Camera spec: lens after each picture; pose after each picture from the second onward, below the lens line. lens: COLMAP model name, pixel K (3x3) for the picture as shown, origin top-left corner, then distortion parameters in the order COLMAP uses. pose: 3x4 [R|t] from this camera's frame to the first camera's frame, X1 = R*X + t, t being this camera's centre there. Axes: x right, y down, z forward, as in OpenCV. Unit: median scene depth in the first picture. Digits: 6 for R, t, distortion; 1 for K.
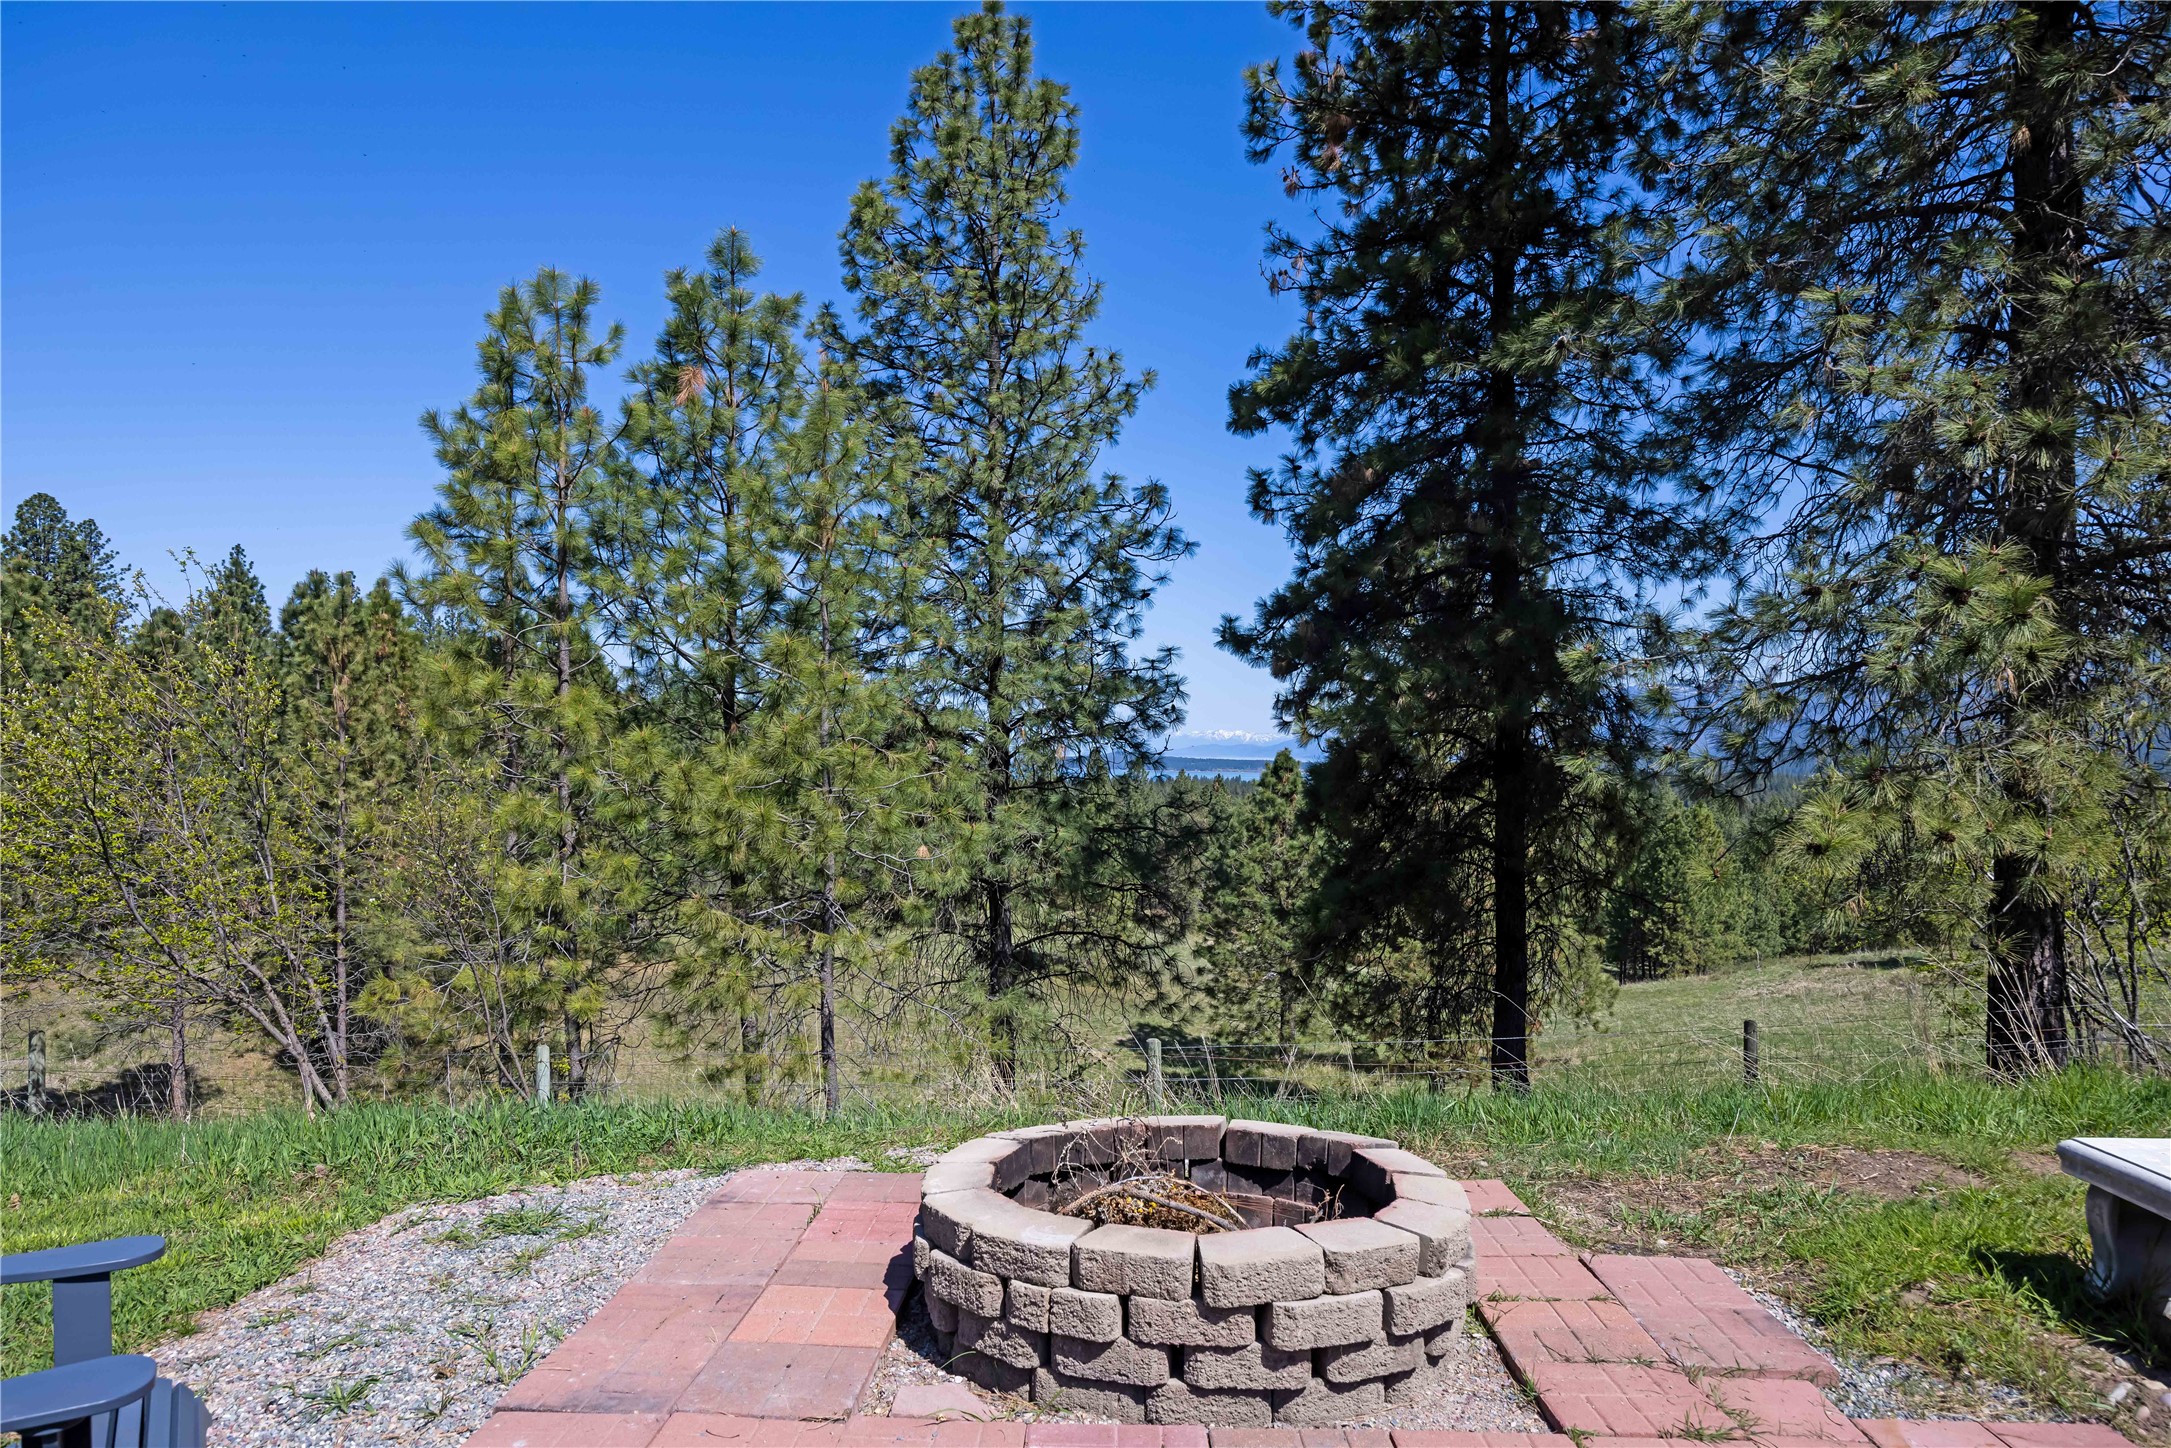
lens RADIAL K [[1398.4, 0, 1085.2], [0, 1398.4, 725.7], [0, 0, 1]] dist [-0.001309, -0.000797]
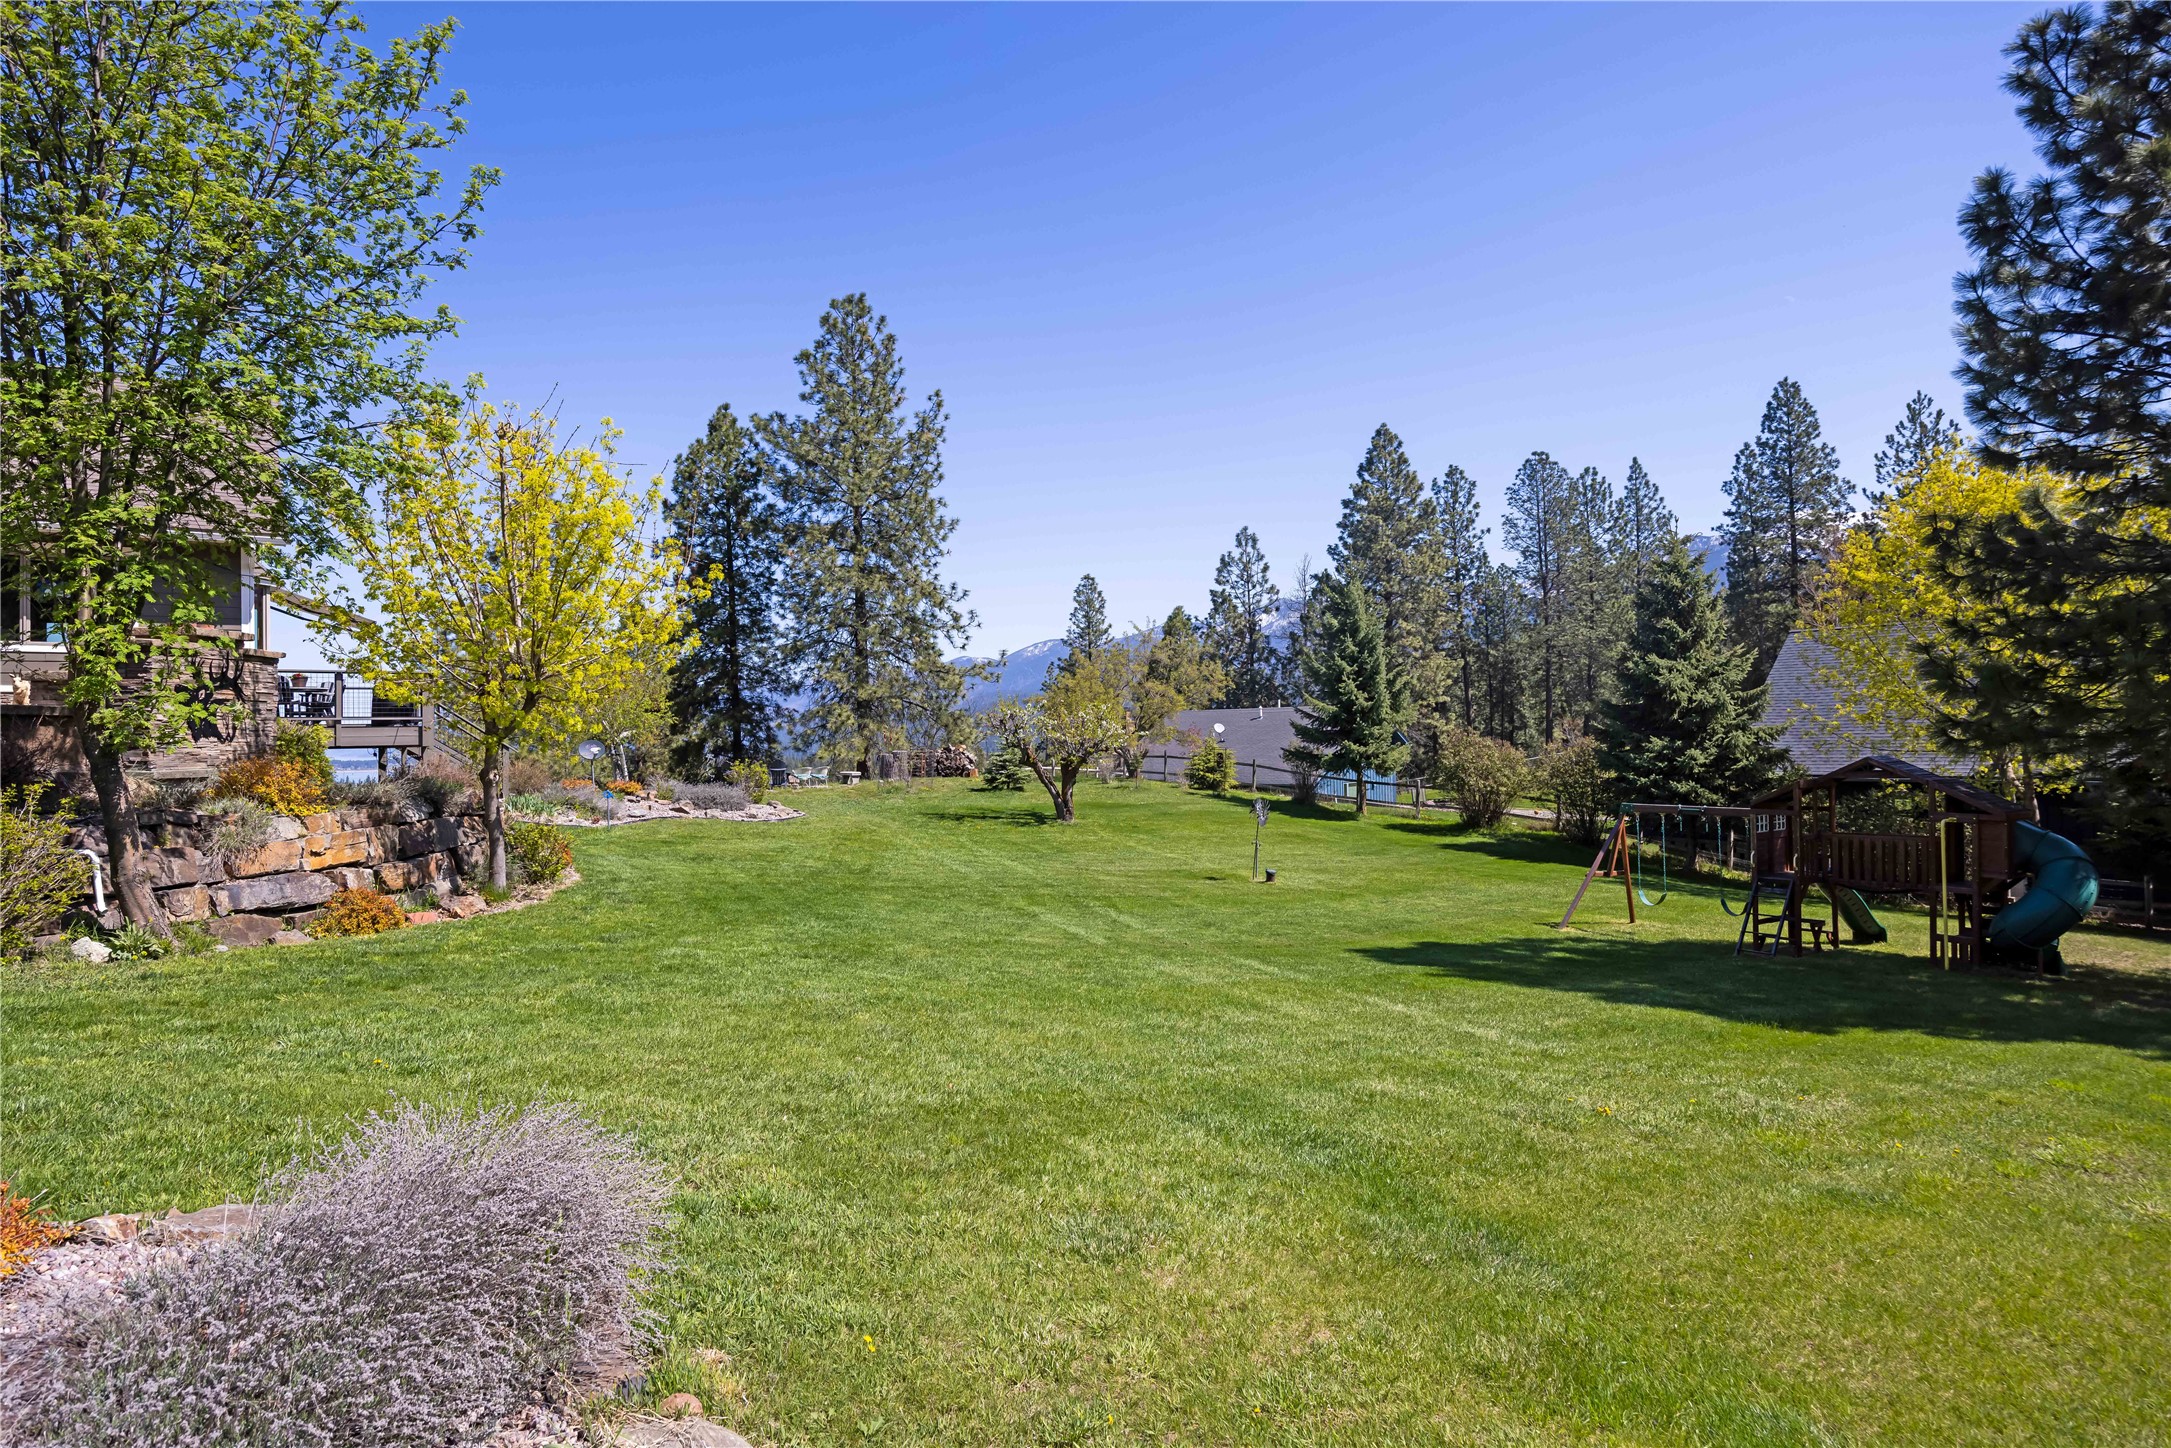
lens RADIAL K [[1250.6, 0, 1085.7], [0, 1250.6, 726.2], [0, 0, 1]] dist [0.000070, 0.000001]
pose [[0.767545, 0.000564, 0.640995, -1.808006], [-0.001000, 0.999999, 0.000316, -0.040141], [-0.640995, -0.000884, 0.767545, -3.419246]]
